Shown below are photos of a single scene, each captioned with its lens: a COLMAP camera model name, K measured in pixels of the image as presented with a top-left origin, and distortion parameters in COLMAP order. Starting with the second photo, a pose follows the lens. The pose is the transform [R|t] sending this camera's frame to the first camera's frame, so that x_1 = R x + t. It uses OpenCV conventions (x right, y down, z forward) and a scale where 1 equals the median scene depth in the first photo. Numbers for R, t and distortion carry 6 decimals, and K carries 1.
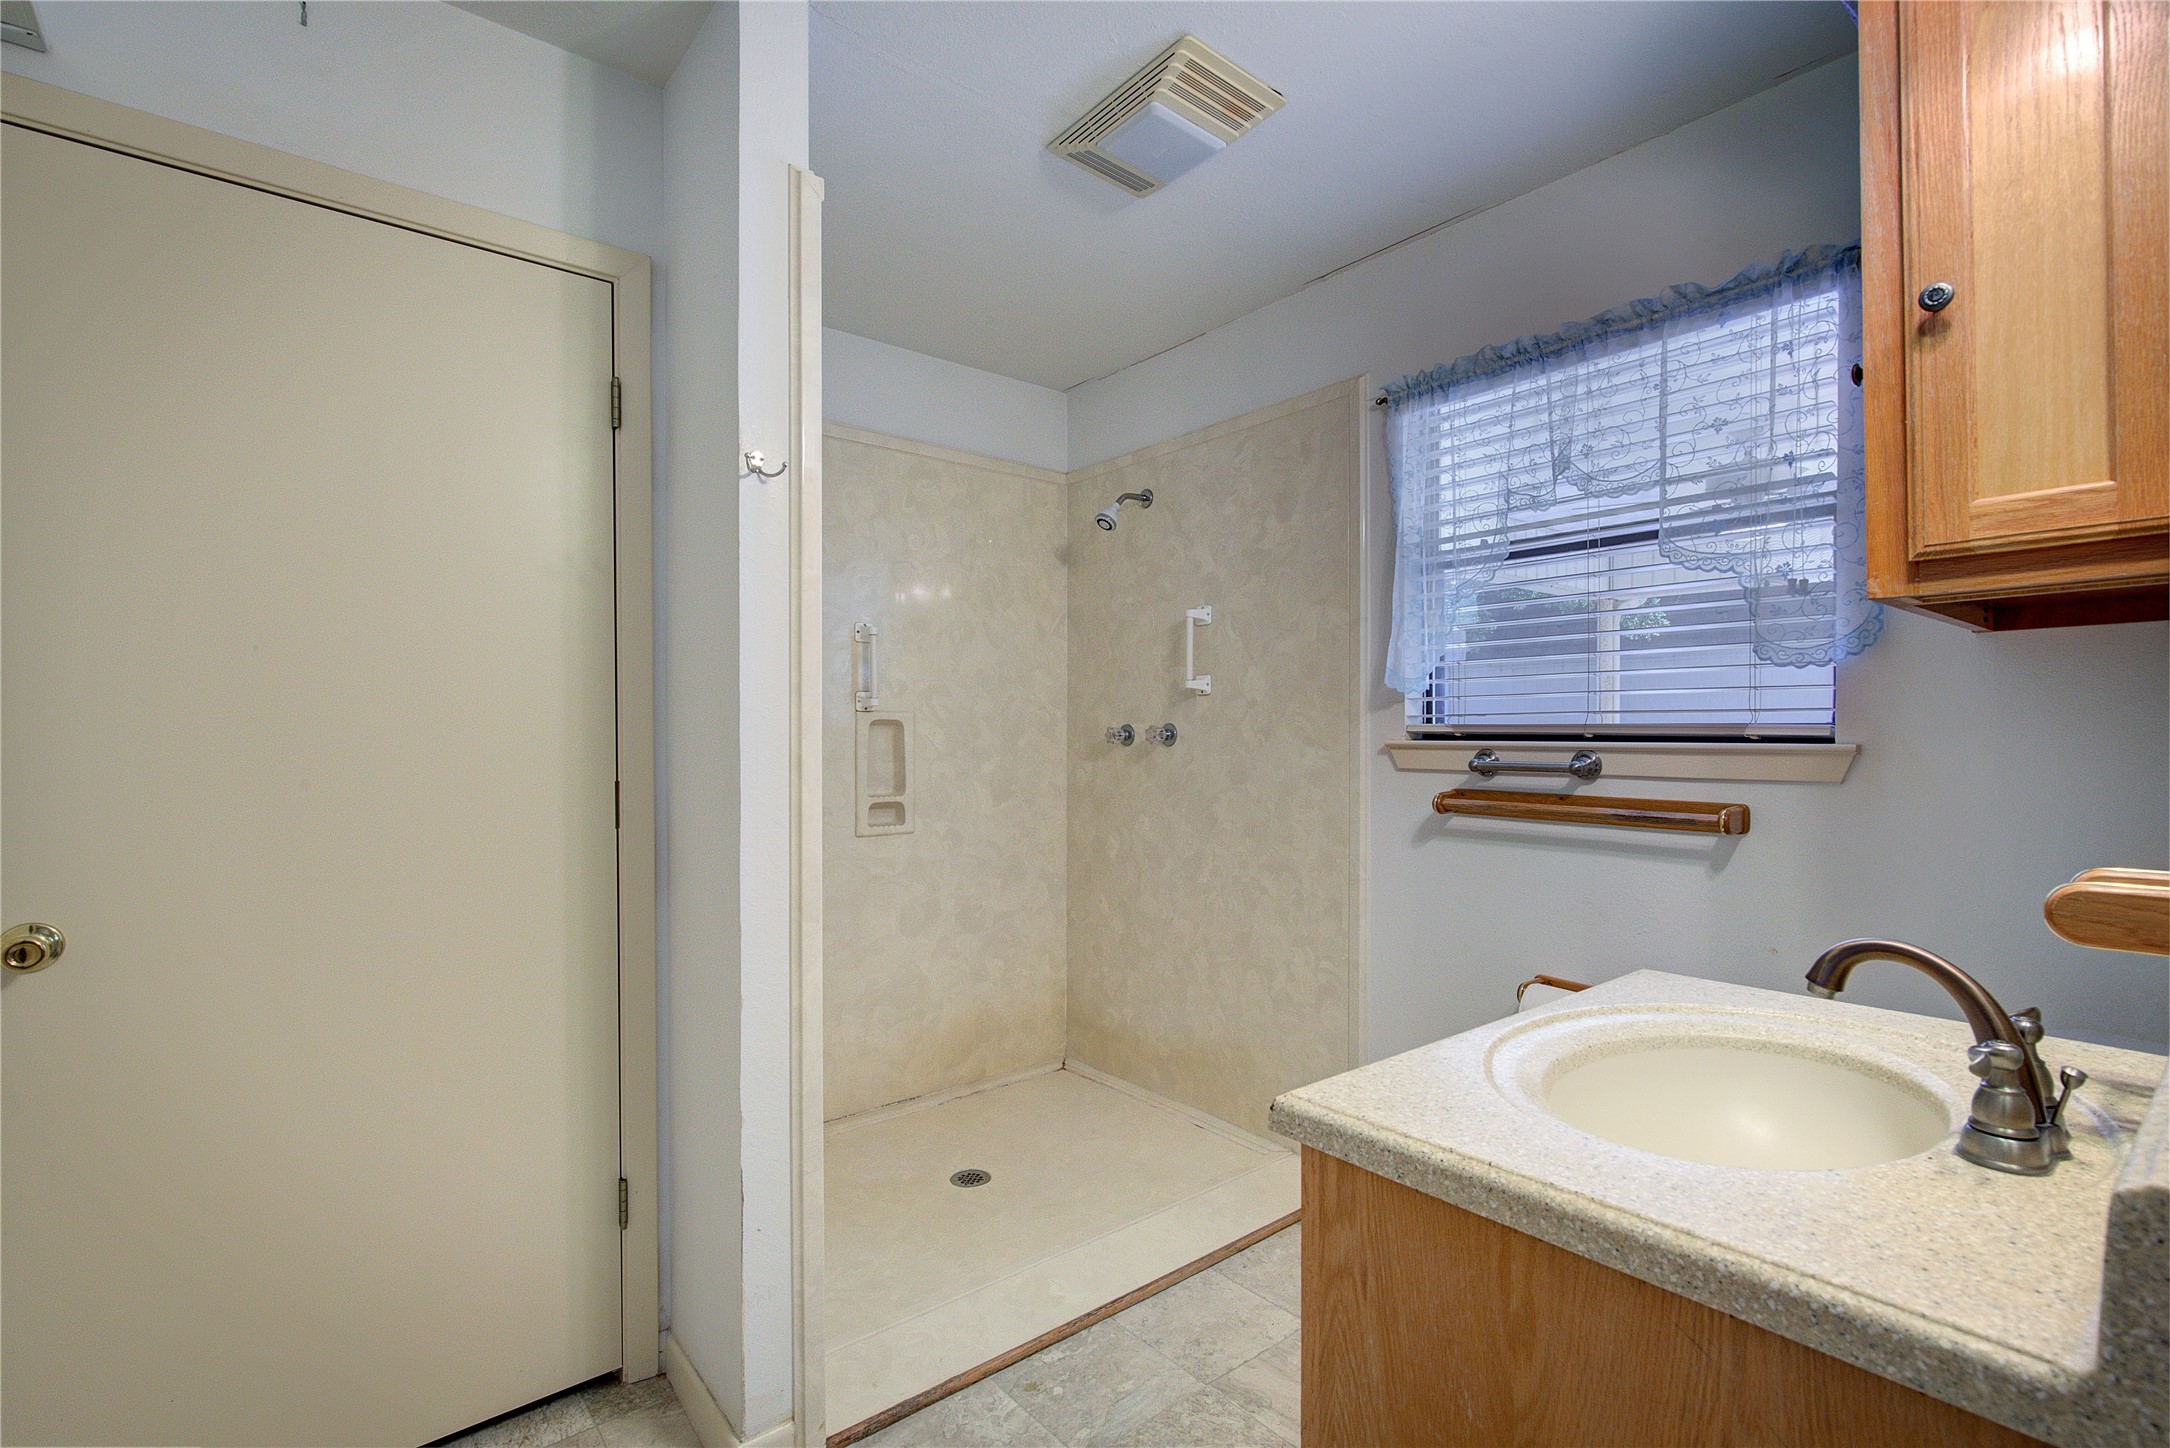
lens RADIAL K [[984.9, 0, 1086.5], [0, 984.9, 730.3], [0, 0, 1]] dist [0.000079, -0.000075]
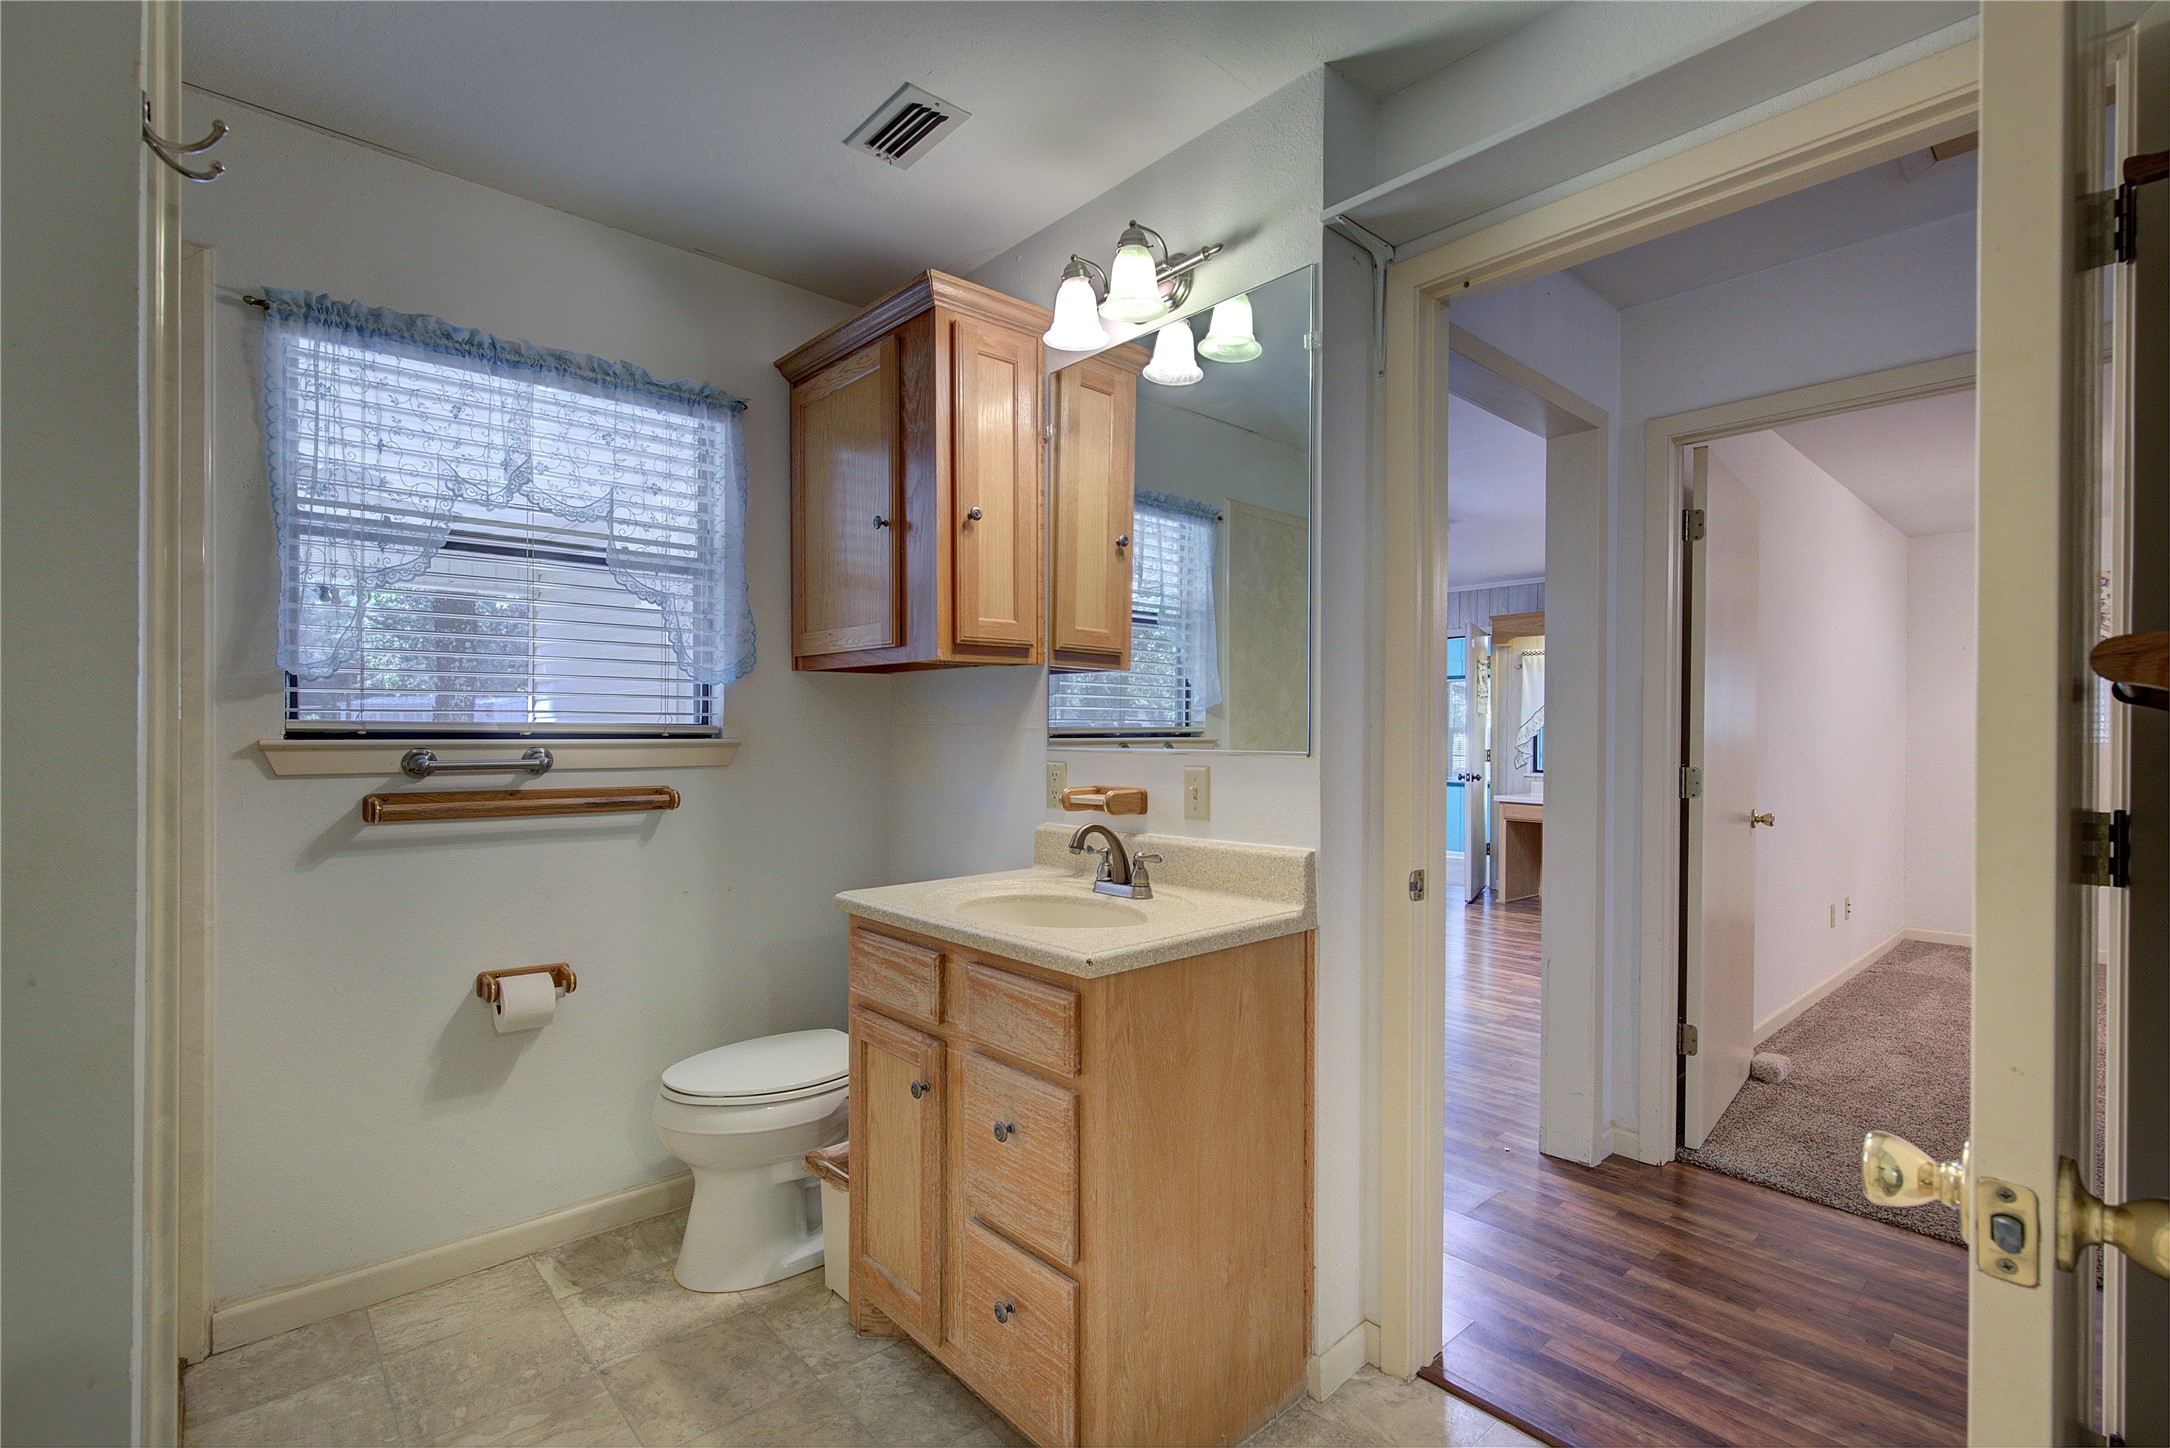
lens RADIAL K [[984.9, 0, 1085.3], [0, 984.9, 729.5], [0, 0, 1]] dist [0.000079, -0.000075]
pose [[-0.042637, 0.004151, 0.999082, -0.569881], [-0.002794, 0.999987, -0.004274, 0.003860], [-0.999087, -0.002974, -0.042625, 0.436349]]
